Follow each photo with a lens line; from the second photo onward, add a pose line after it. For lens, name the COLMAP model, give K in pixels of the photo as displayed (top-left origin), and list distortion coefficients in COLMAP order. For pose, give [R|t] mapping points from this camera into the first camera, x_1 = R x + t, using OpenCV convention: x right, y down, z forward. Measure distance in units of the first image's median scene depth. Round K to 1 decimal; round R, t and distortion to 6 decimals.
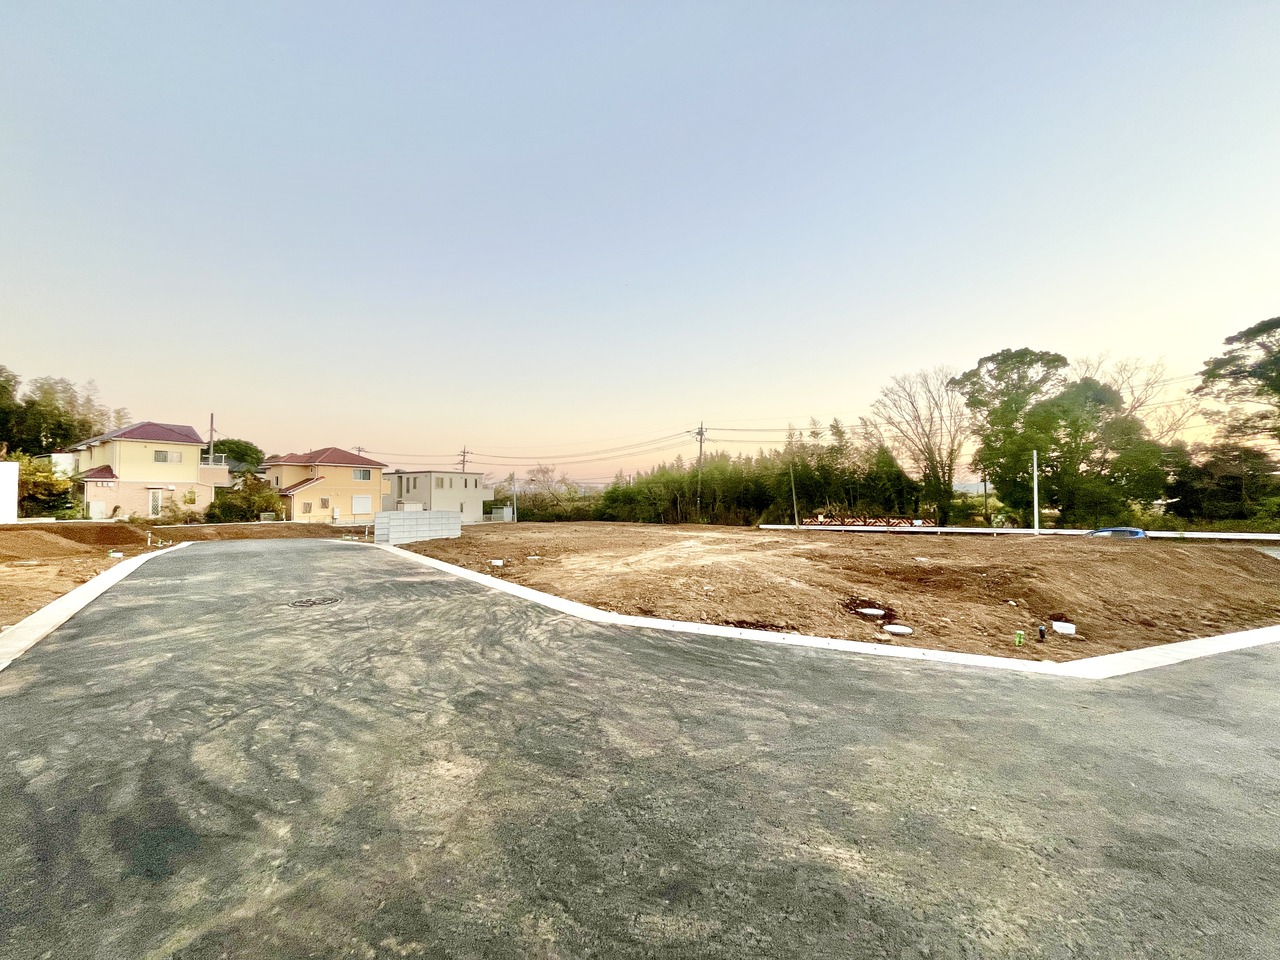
lens RADIAL K [[517.9, 0, 644.3], [0, 517.9, 481.0], [0, 0, 1]] dist [-0.001699, 0.000027]
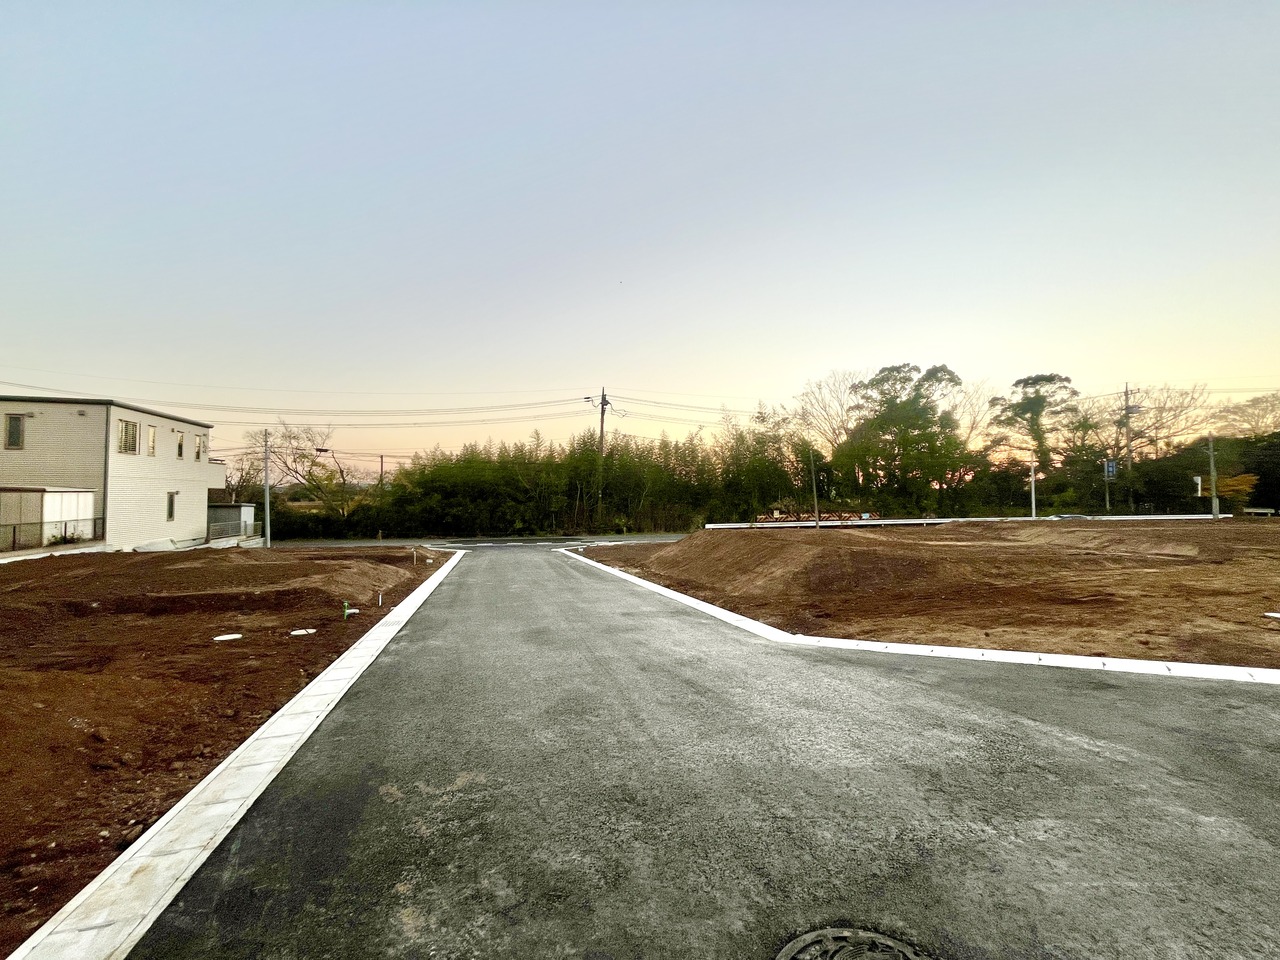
lens RADIAL K [[517.9, 0, 639.6], [0, 517.9, 482.8], [0, 0, 1]] dist [-0.001699, 0.000027]
pose [[0.696811, 0.029378, 0.716653, -0.467650], [-0.027512, 0.999520, -0.014223, 0.037156], [-0.716727, -0.009805, 0.697285, 0.545815]]
